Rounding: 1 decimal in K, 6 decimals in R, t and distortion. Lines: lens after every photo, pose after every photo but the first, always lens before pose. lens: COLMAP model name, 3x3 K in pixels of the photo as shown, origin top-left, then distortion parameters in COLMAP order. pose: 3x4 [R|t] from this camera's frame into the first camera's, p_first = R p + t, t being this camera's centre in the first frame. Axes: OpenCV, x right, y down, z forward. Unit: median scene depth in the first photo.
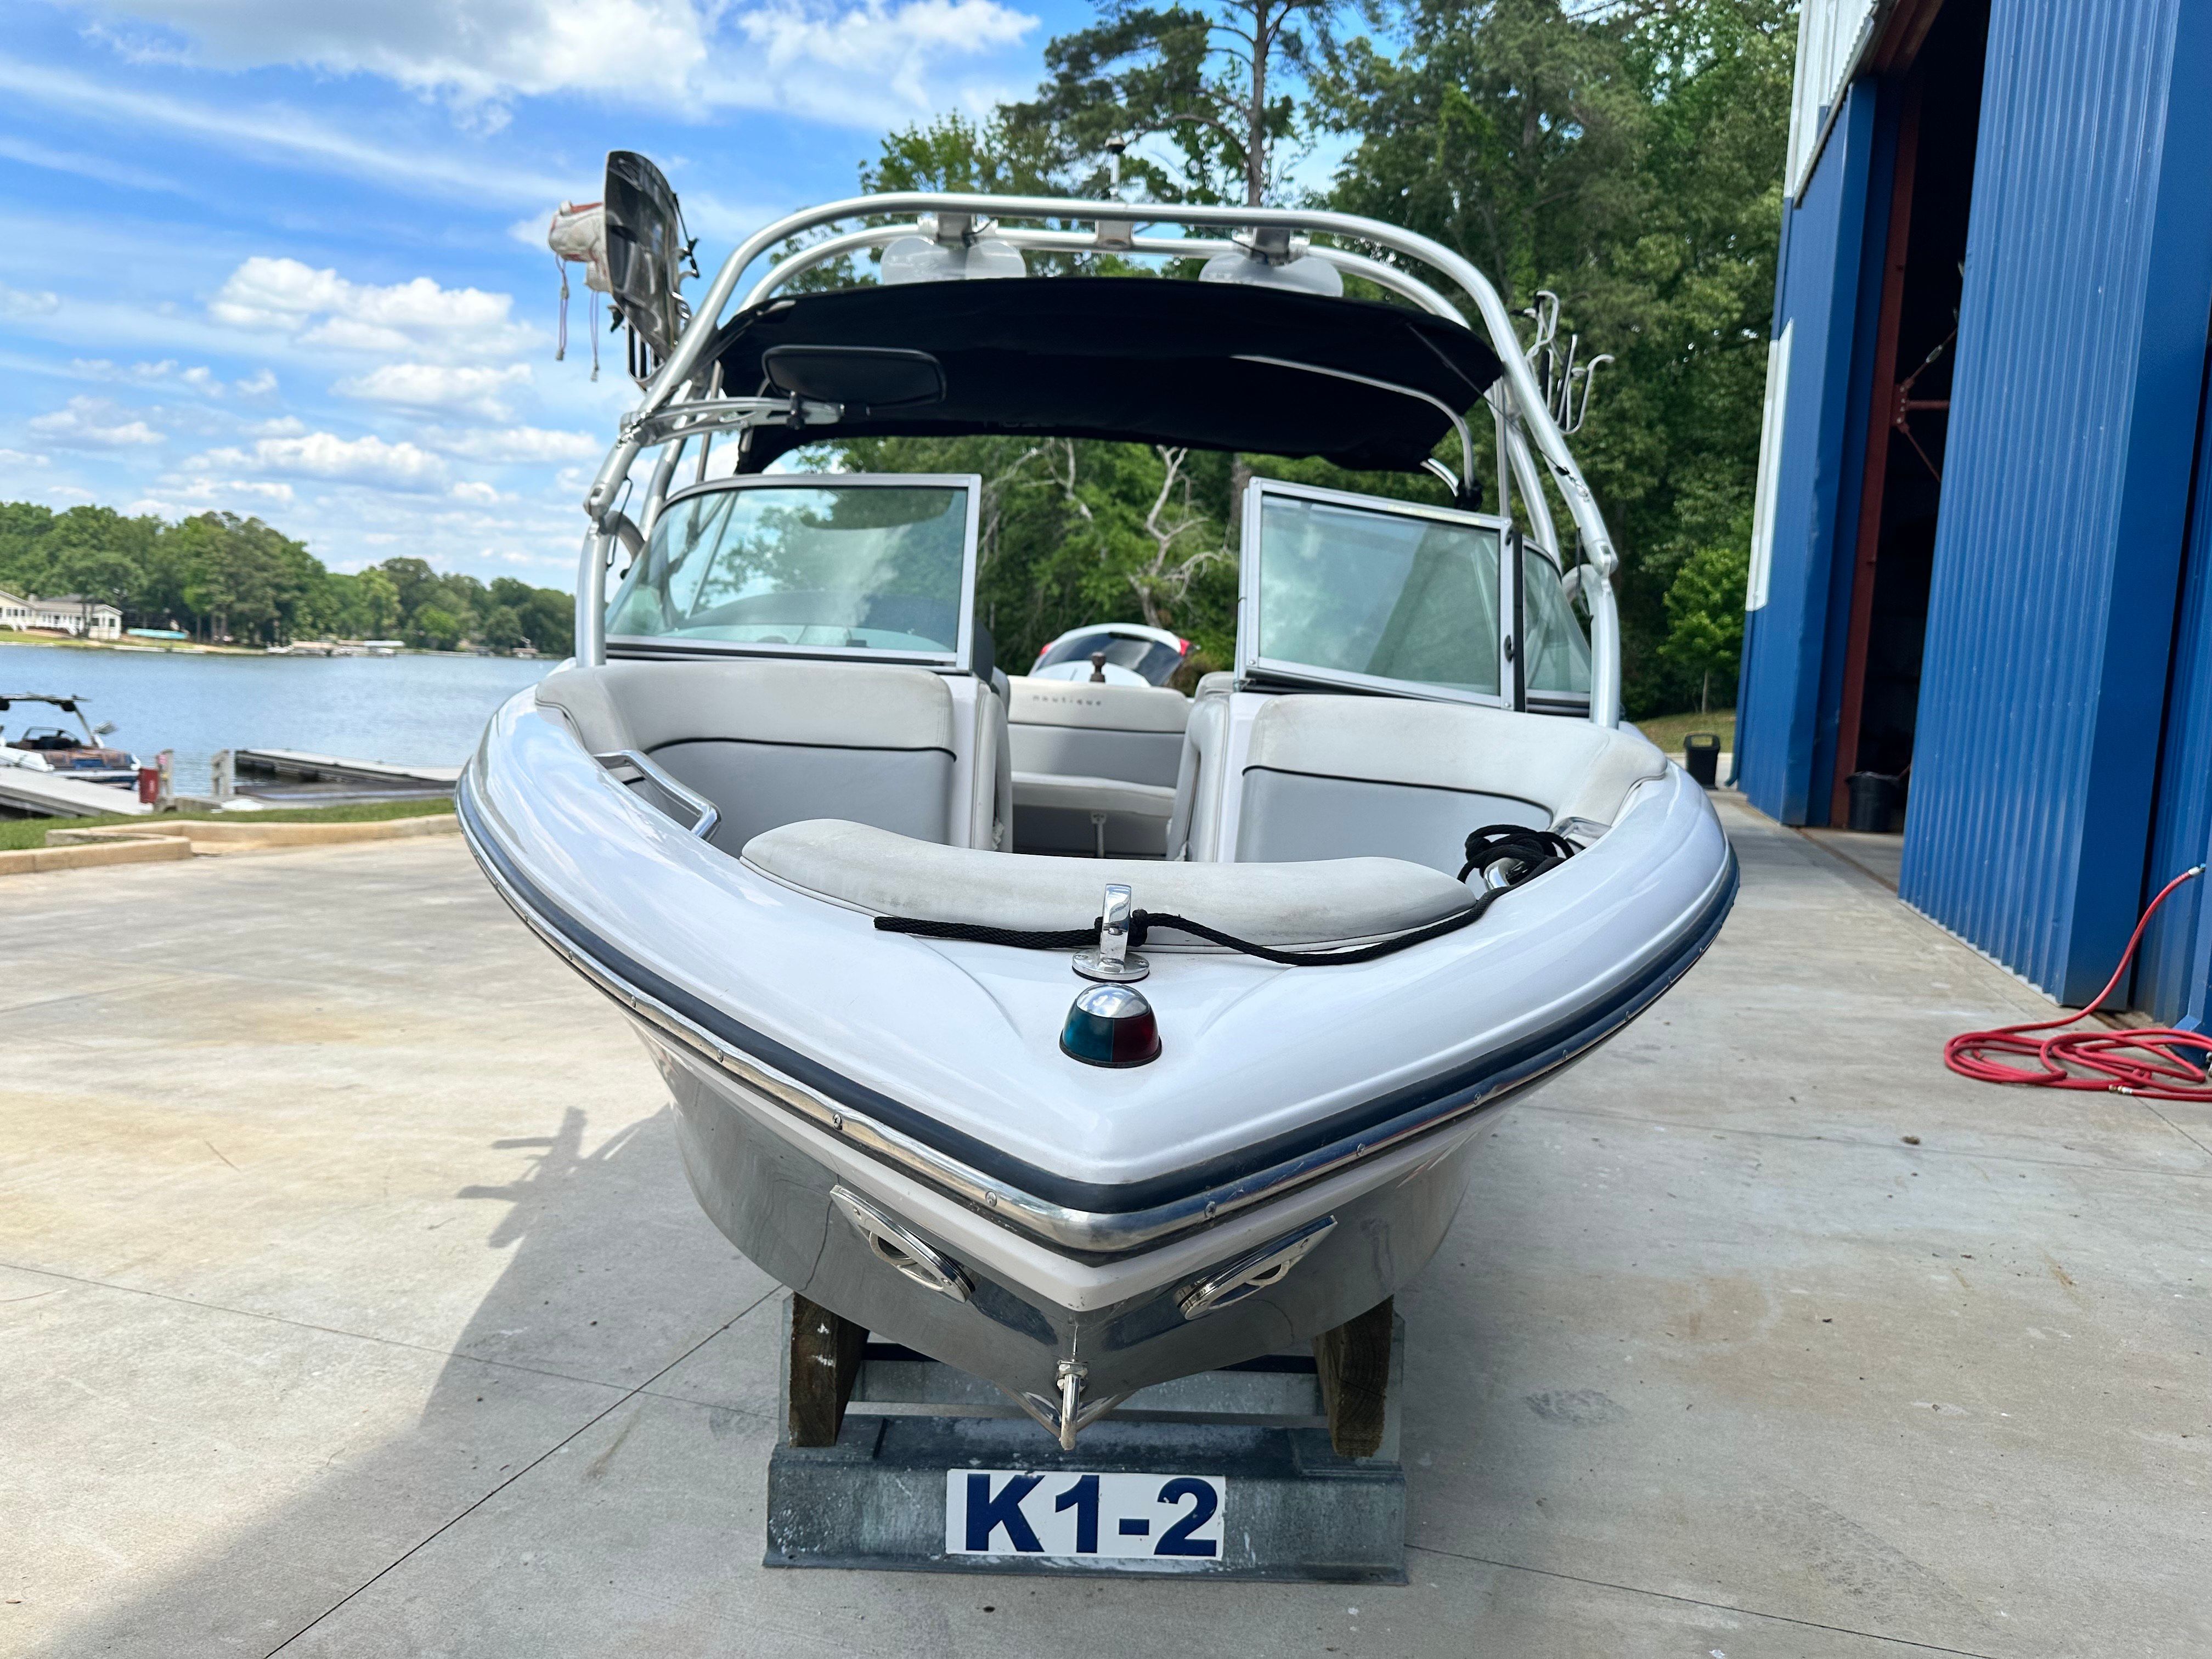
lens RADIAL K [[1689.7, 0, 1107.3], [0, 1689.7, 871.8], [0, 0, 1]] dist [0.098135, -0.151058]
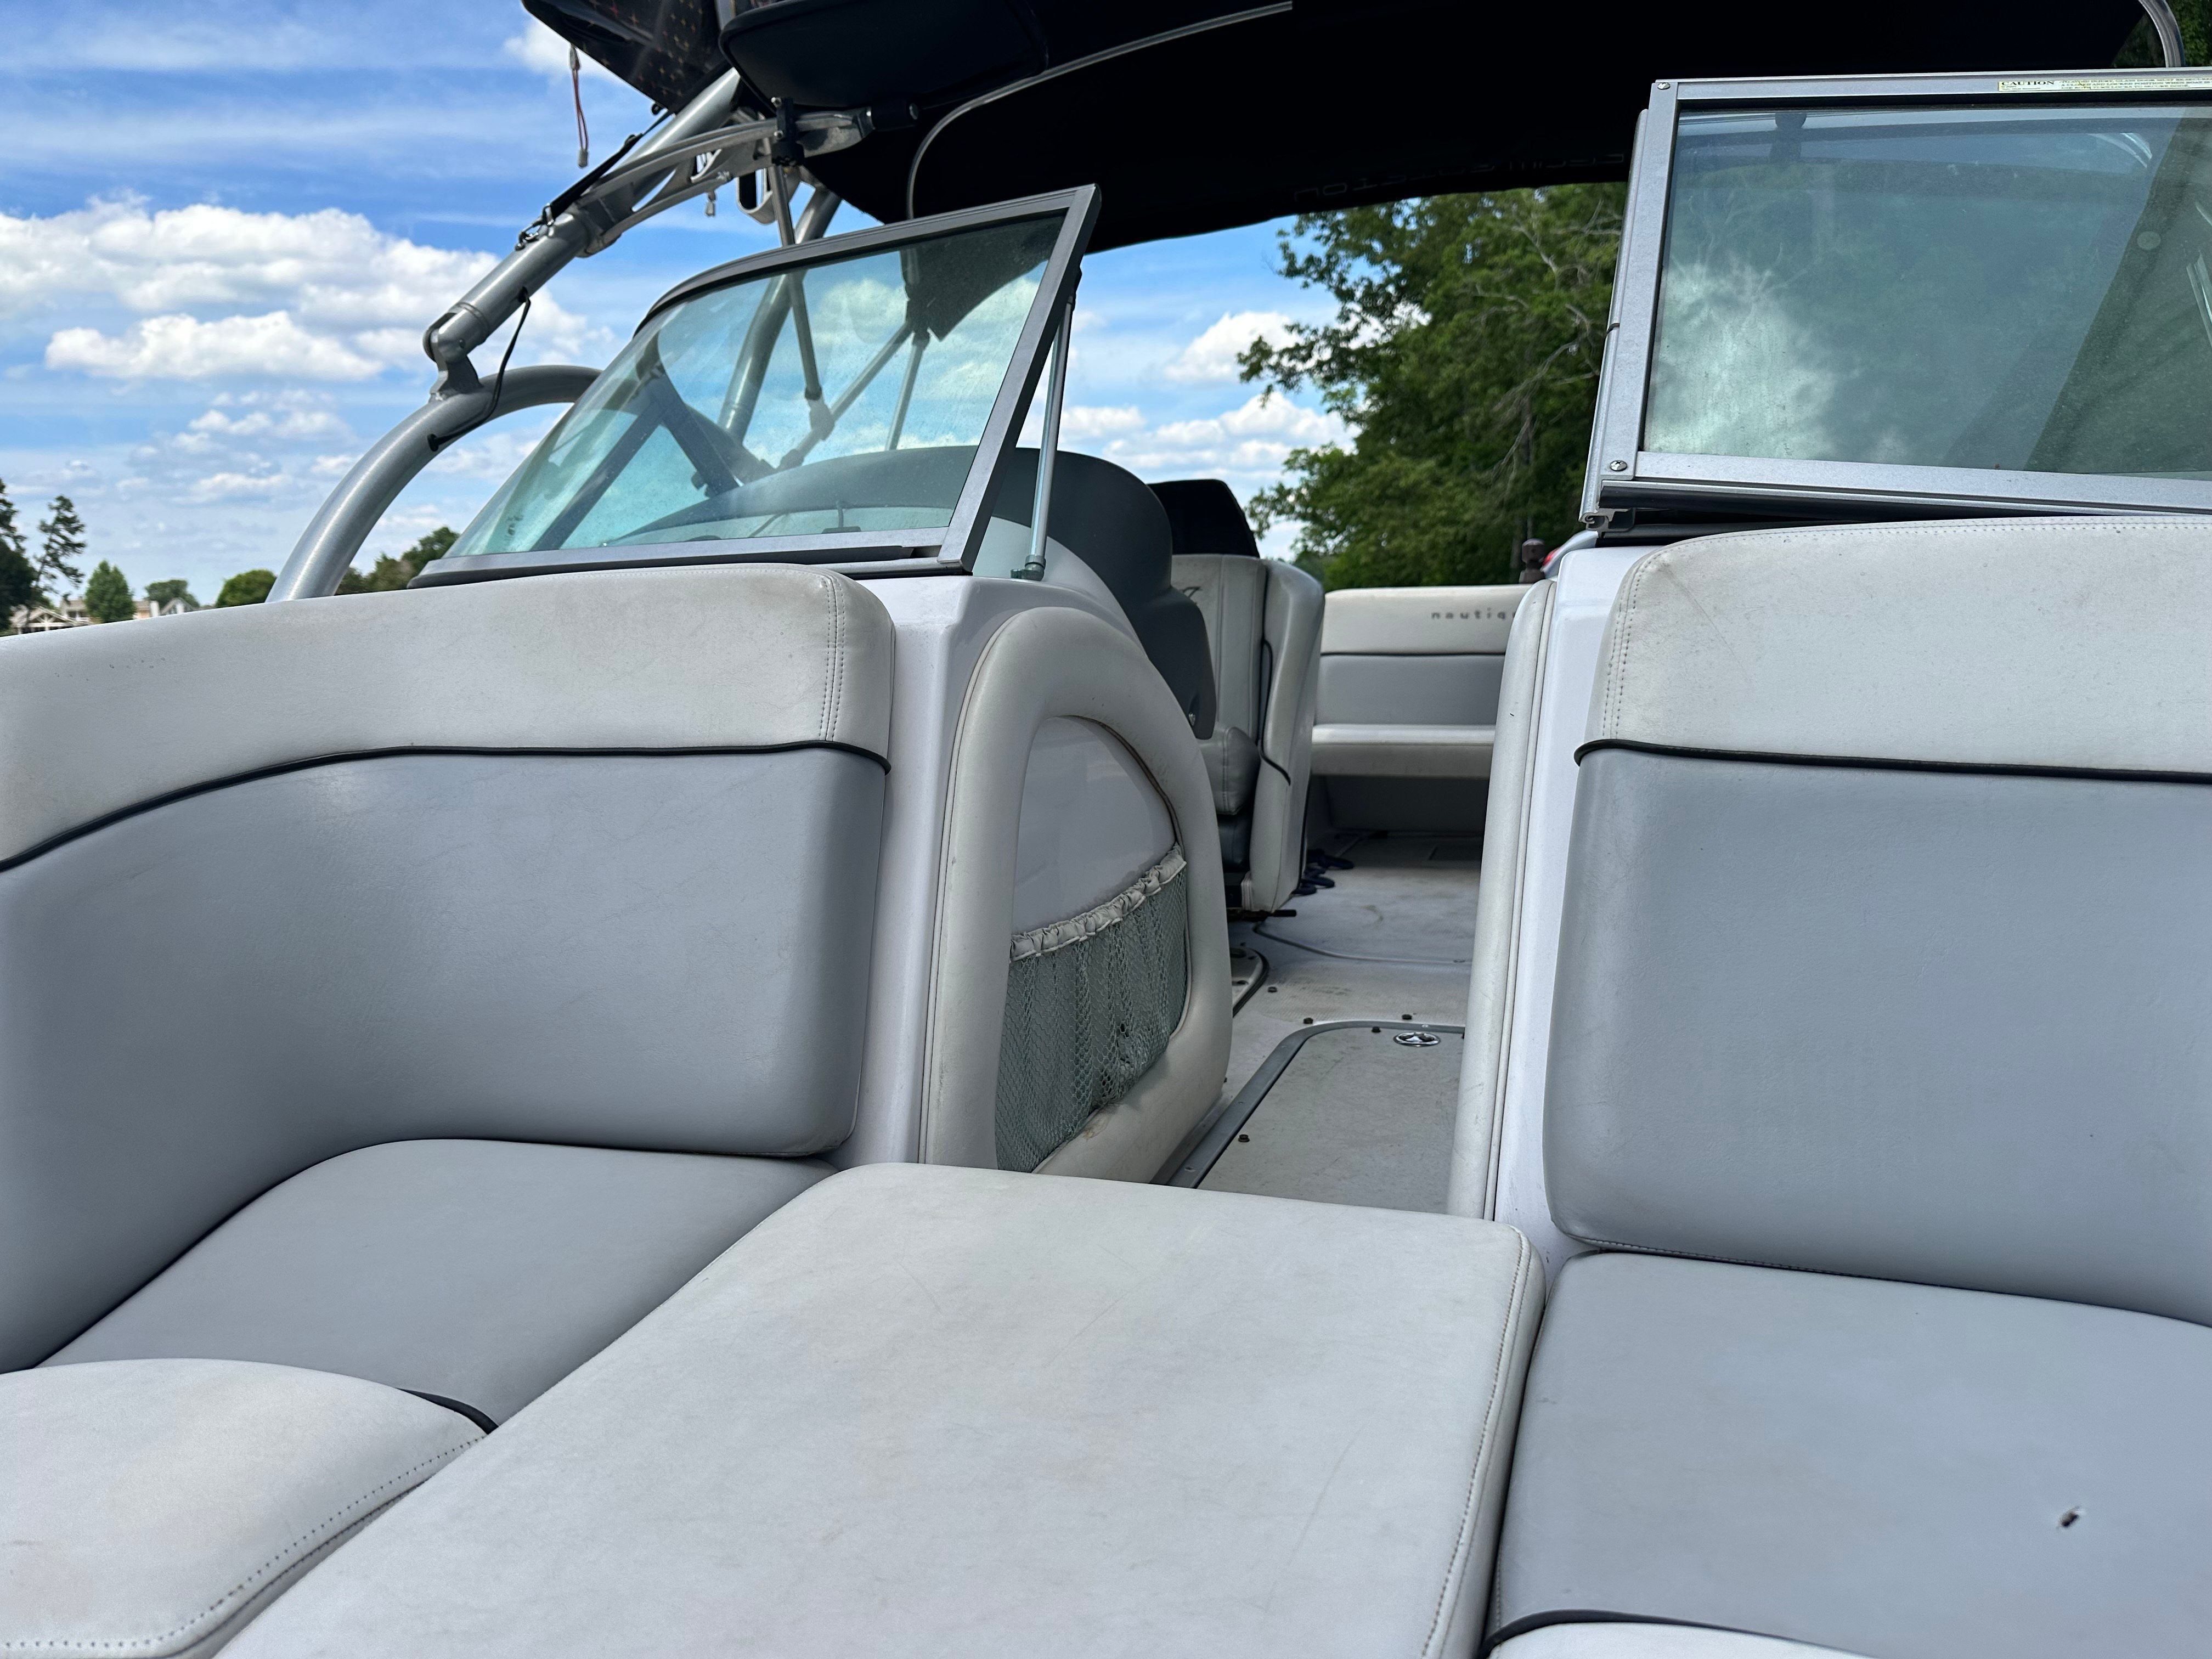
lens RADIAL K [[1756.4, 0, 1079.0], [0, 1756.4, 837.7], [0, 0, 1]] dist [0.135068, -0.233457]
pose [[0.945084, -0.052379, -0.322603, 0.088910], [0.055452, 0.998461, 0.000338, -0.042329], [0.322089, -0.018209, 0.946534, 0.529051]]
